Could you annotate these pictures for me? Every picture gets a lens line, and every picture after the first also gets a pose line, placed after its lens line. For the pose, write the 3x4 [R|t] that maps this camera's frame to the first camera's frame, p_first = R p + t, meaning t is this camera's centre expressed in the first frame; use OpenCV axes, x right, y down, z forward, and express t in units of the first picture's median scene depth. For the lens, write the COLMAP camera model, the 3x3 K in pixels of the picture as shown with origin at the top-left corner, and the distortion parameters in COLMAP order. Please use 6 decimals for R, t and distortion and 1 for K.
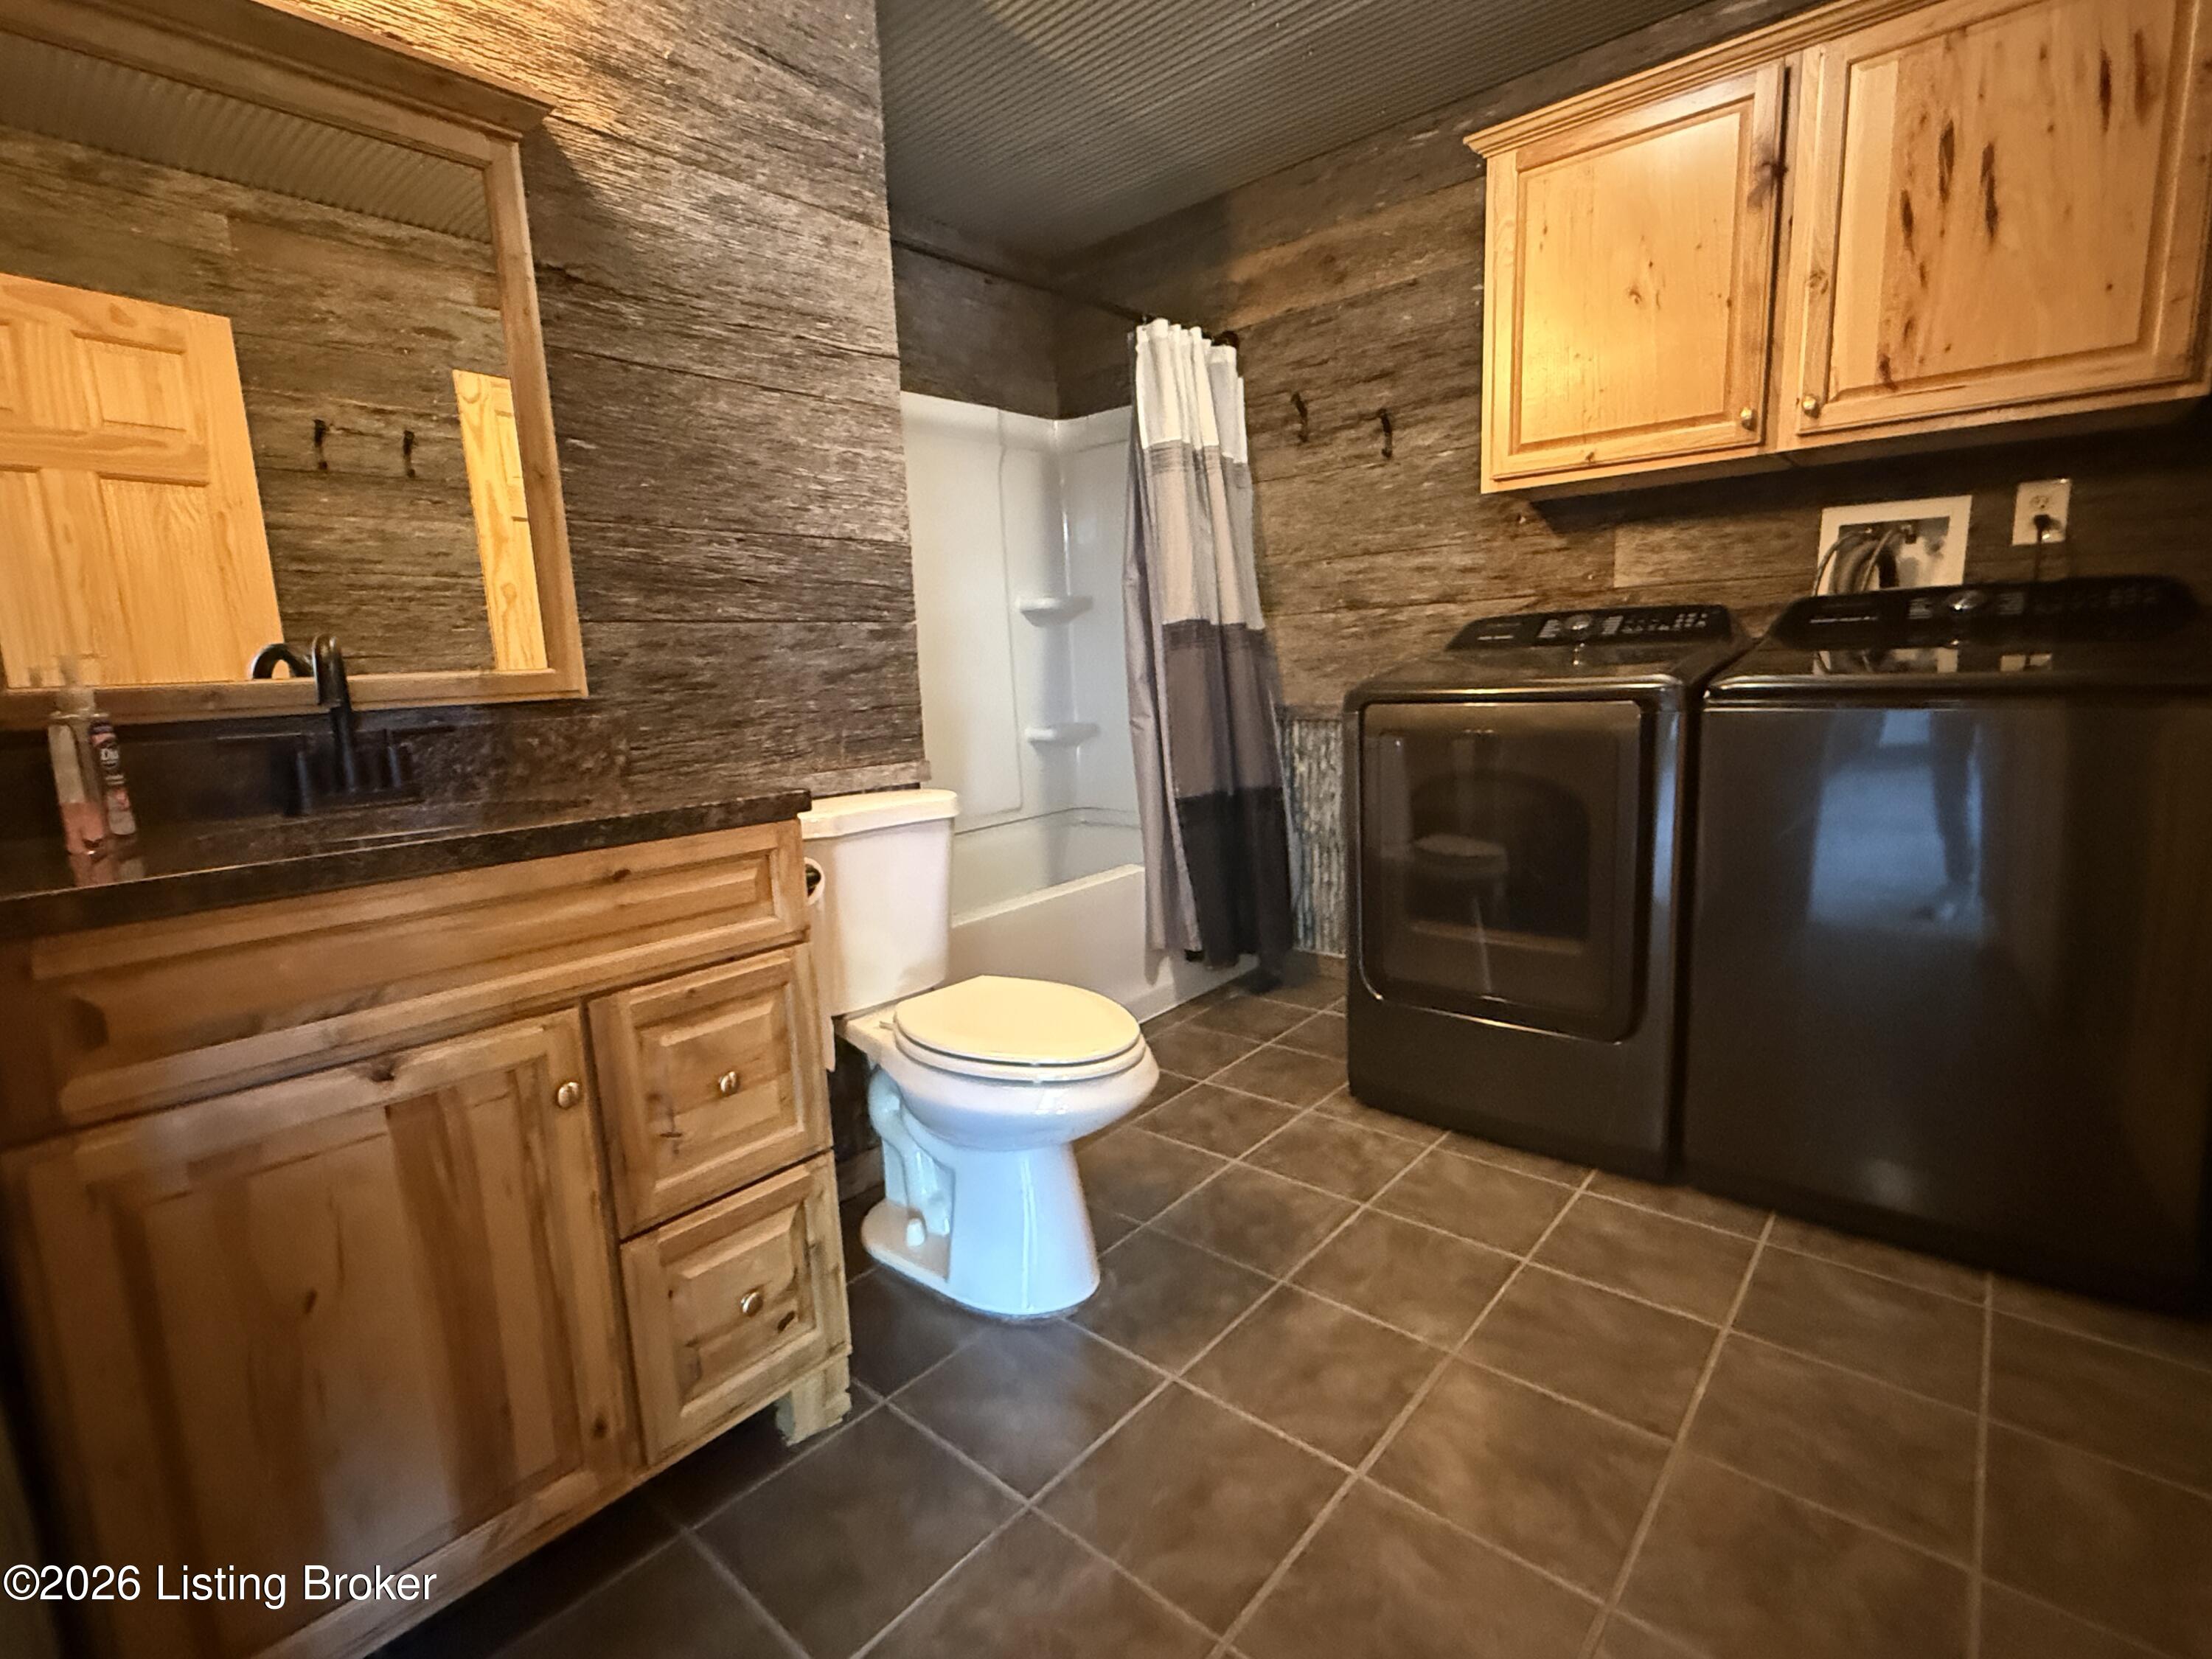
lens RADIAL K [[1022.2, 0, 1104.7], [0, 1022.2, 826.3], [0, 0, 1]] dist [-0.001484, 0.000709]
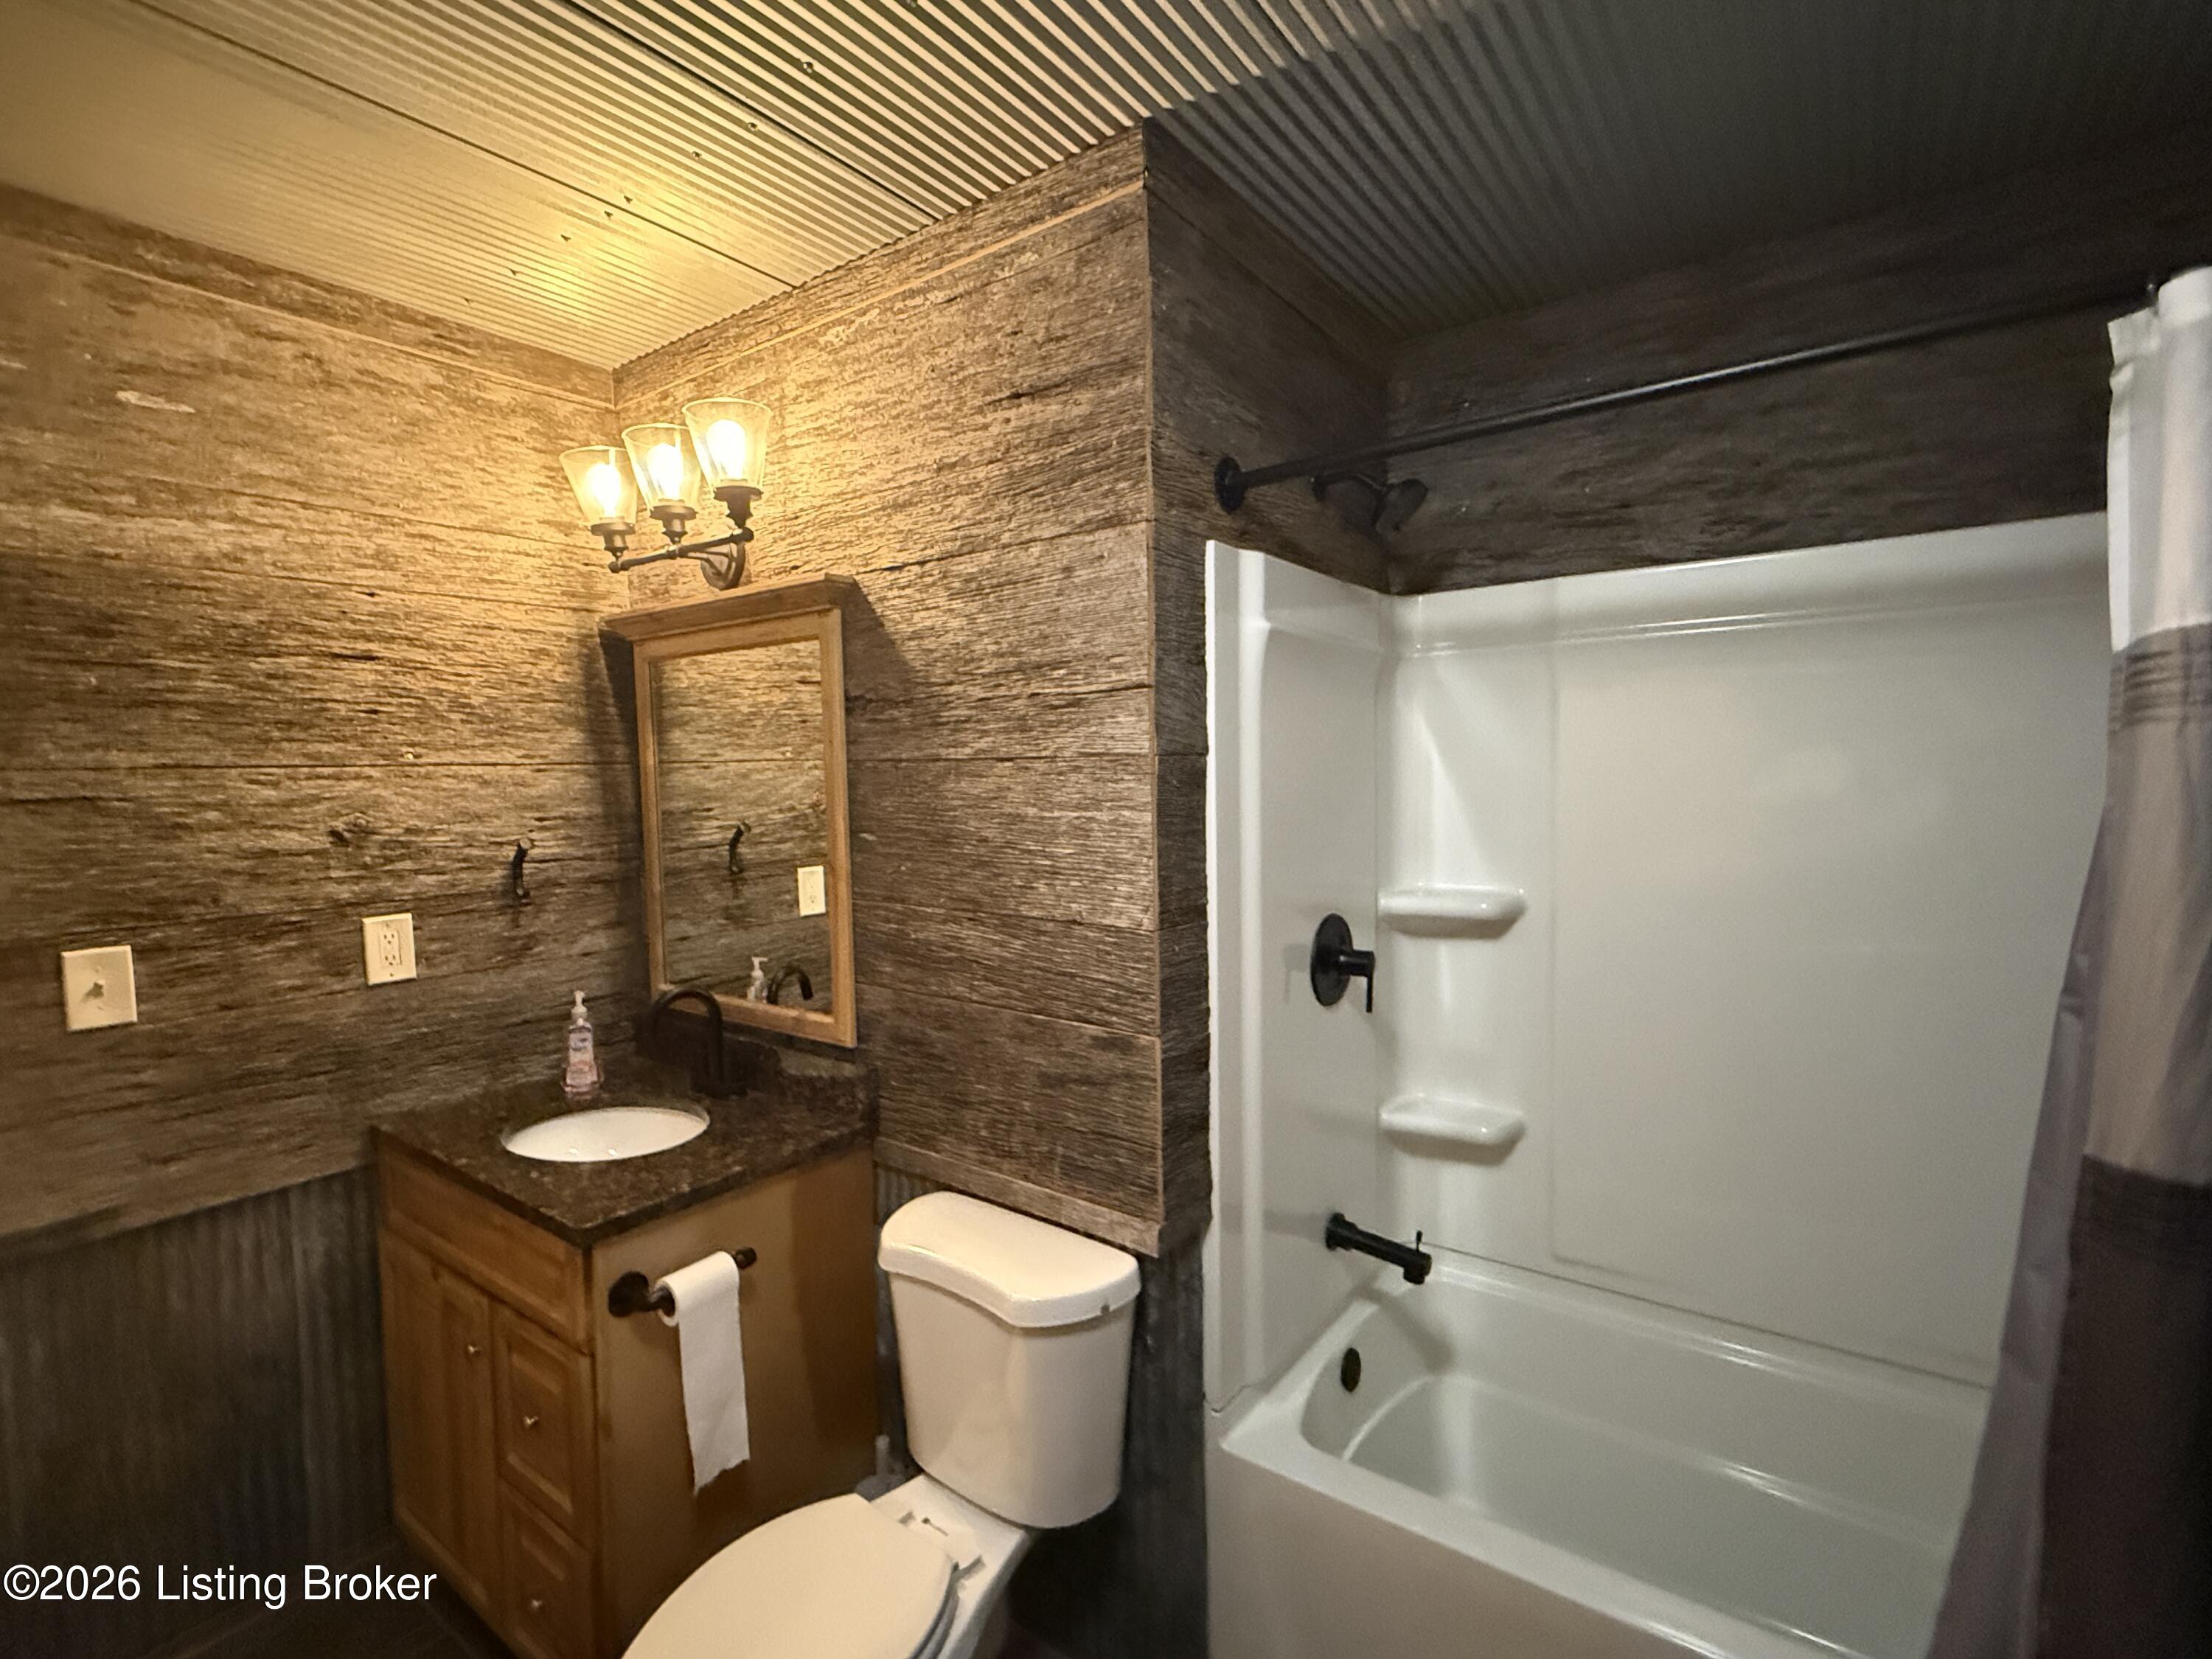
lens RADIAL K [[1022.2, 0, 1104.2], [0, 1022.2, 833.5], [0, 0, 1]] dist [-0.001484, 0.000709]
pose [[0.081050, 0.107502, -0.990896, 0.571537], [-0.149826, 0.984184, 0.094519, -0.456629], [0.985385, 0.140801, 0.095874, 0.997692]]
